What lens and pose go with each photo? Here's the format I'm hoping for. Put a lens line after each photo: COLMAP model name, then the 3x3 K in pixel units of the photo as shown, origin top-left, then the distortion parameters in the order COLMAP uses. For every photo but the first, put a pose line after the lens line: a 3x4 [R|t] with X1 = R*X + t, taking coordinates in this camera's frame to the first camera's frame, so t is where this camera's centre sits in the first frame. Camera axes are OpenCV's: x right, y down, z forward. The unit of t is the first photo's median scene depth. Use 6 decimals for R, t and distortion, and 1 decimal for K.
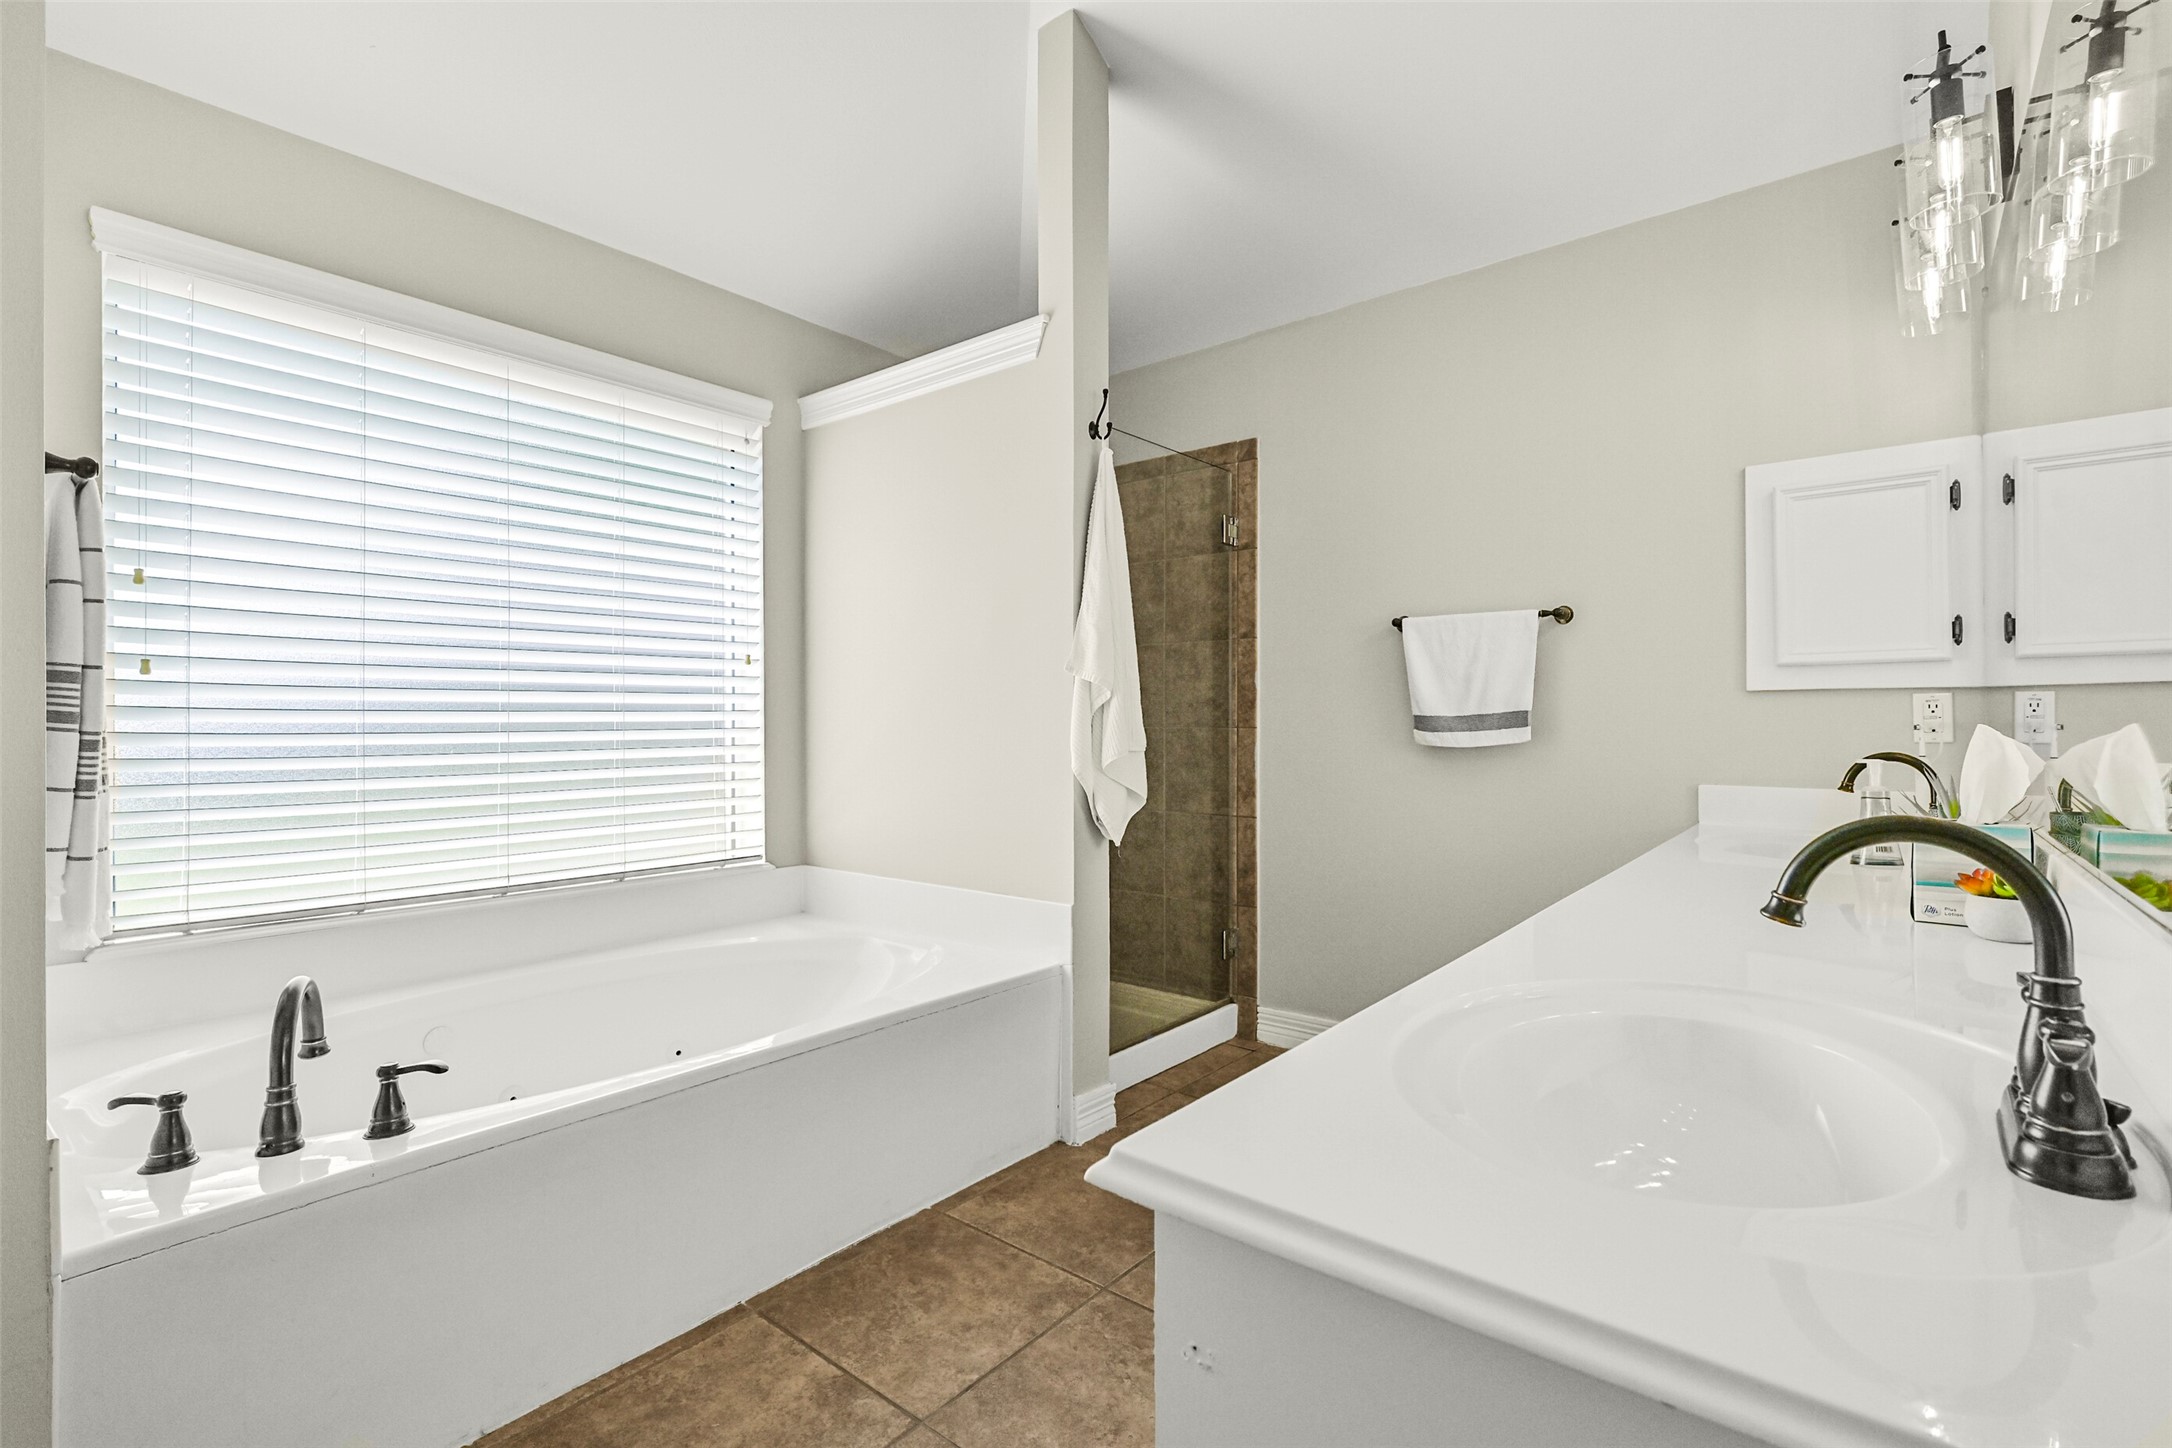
lens RADIAL K [[1001.3, 0, 1040.6], [0, 1001.3, 694.4], [0, 0, 1]] dist [-0.011427, 0.002616]
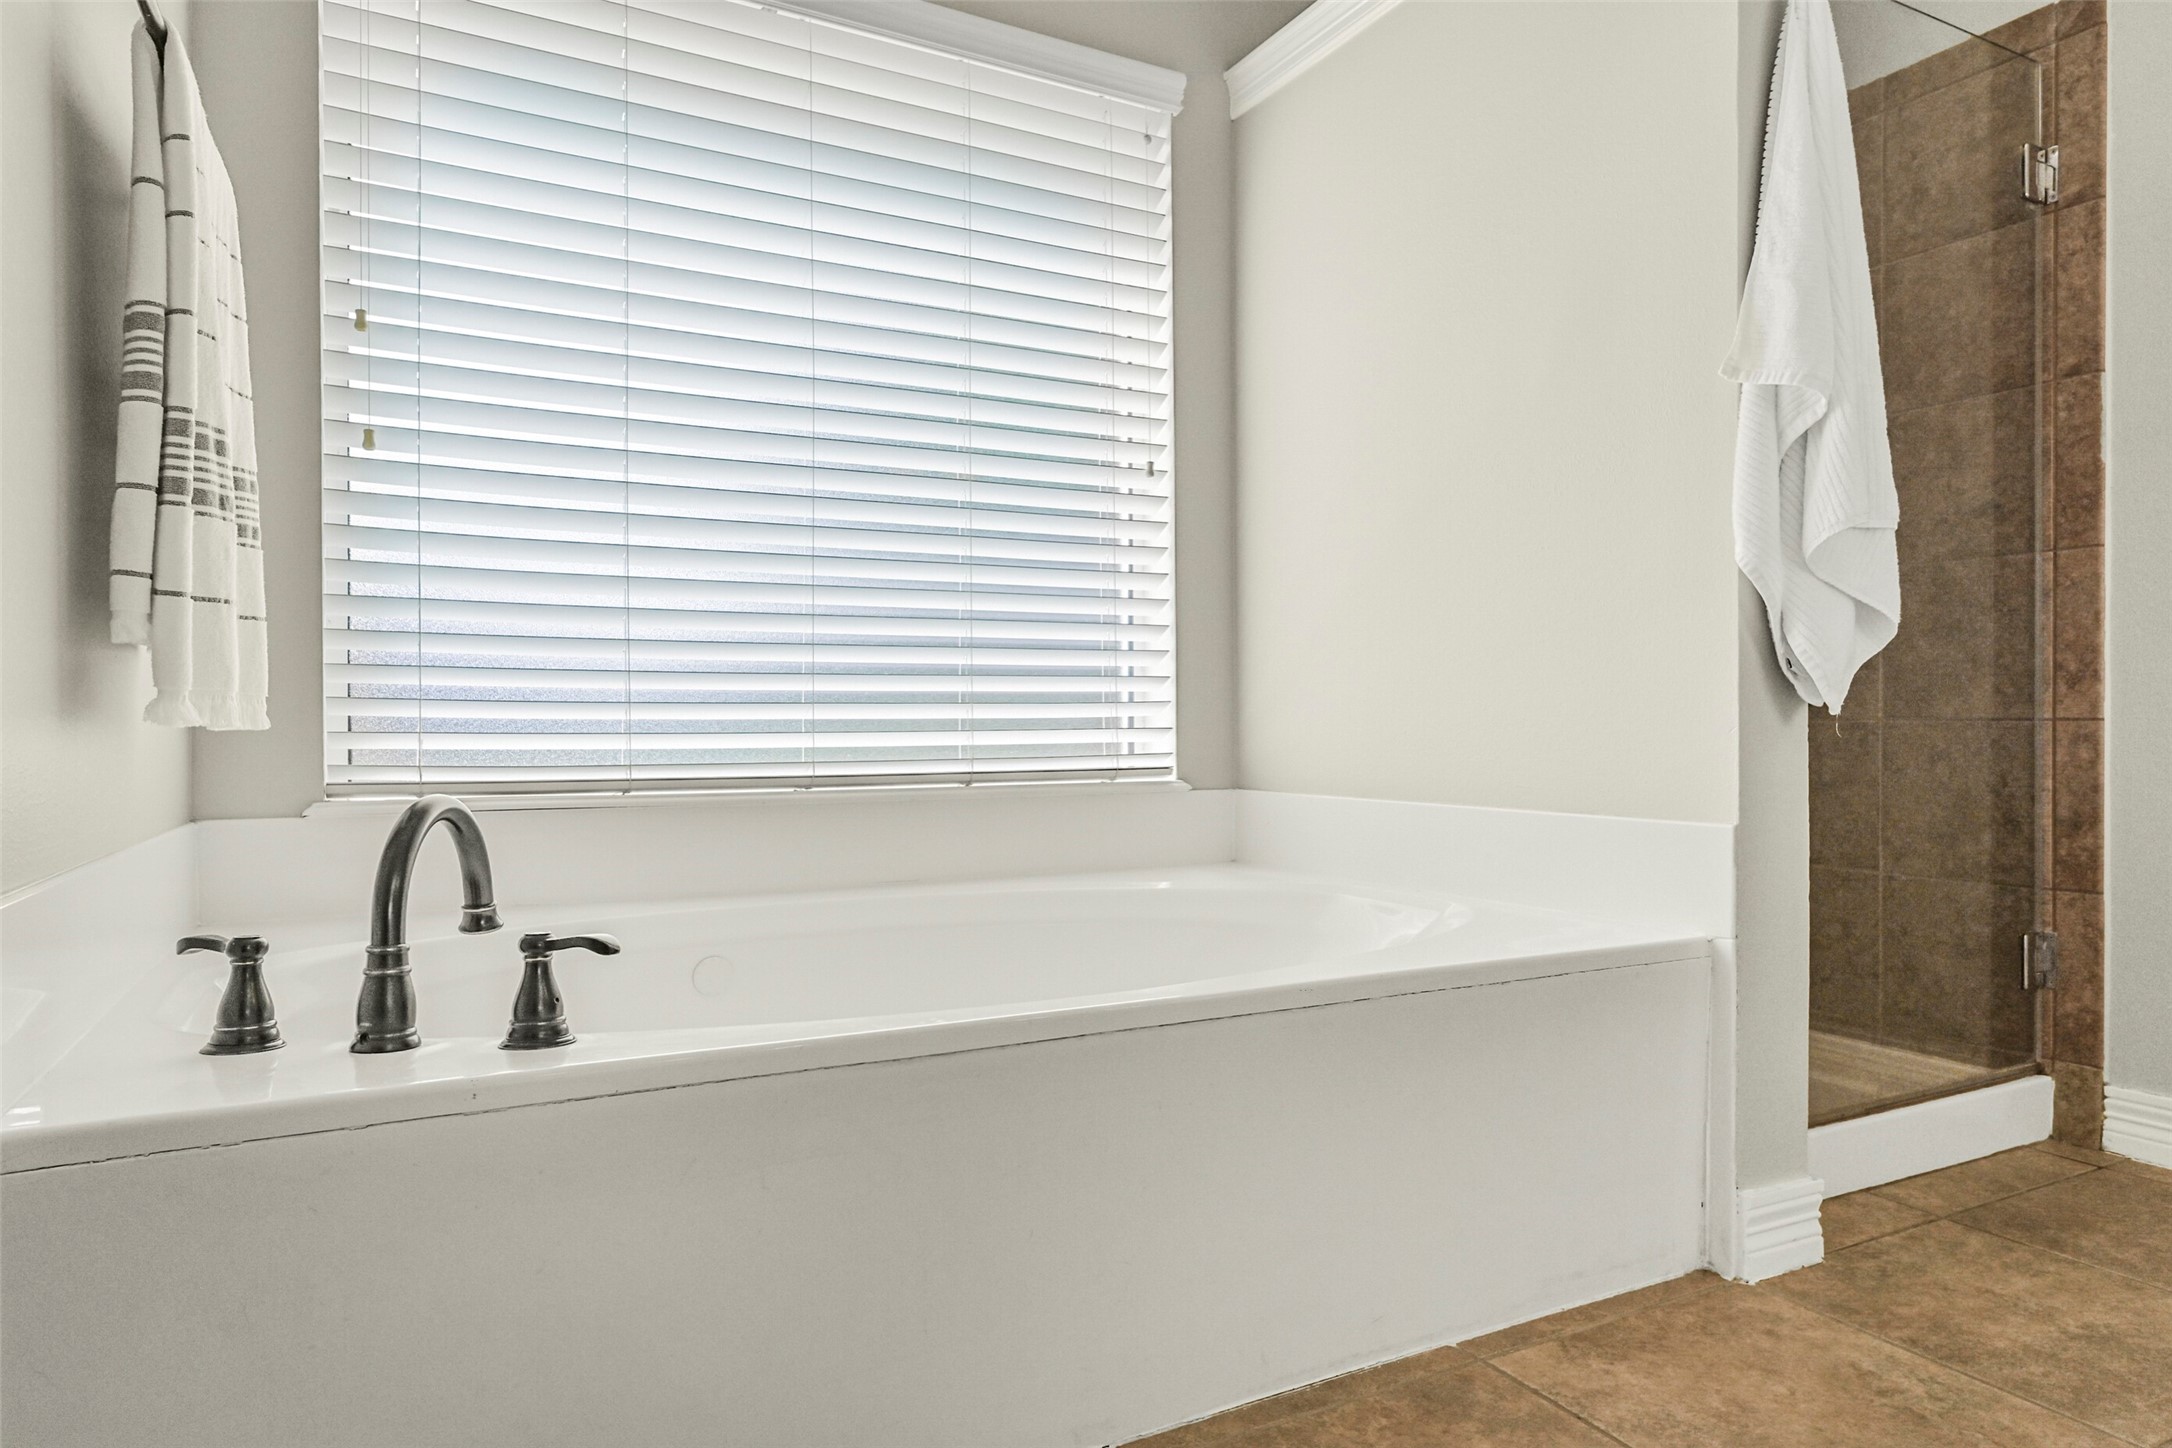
lens RADIAL K [[1261.2, 0, 1038.7], [0, 1261.2, 724.9], [0, 0, 1]] dist [-0.005906, 0.001295]
pose [[0.921934, 0.003035, -0.387335, -0.048962], [0.005918, 0.999742, 0.021918, 0.142221], [0.387302, -0.022499, 0.921679, 0.256606]]
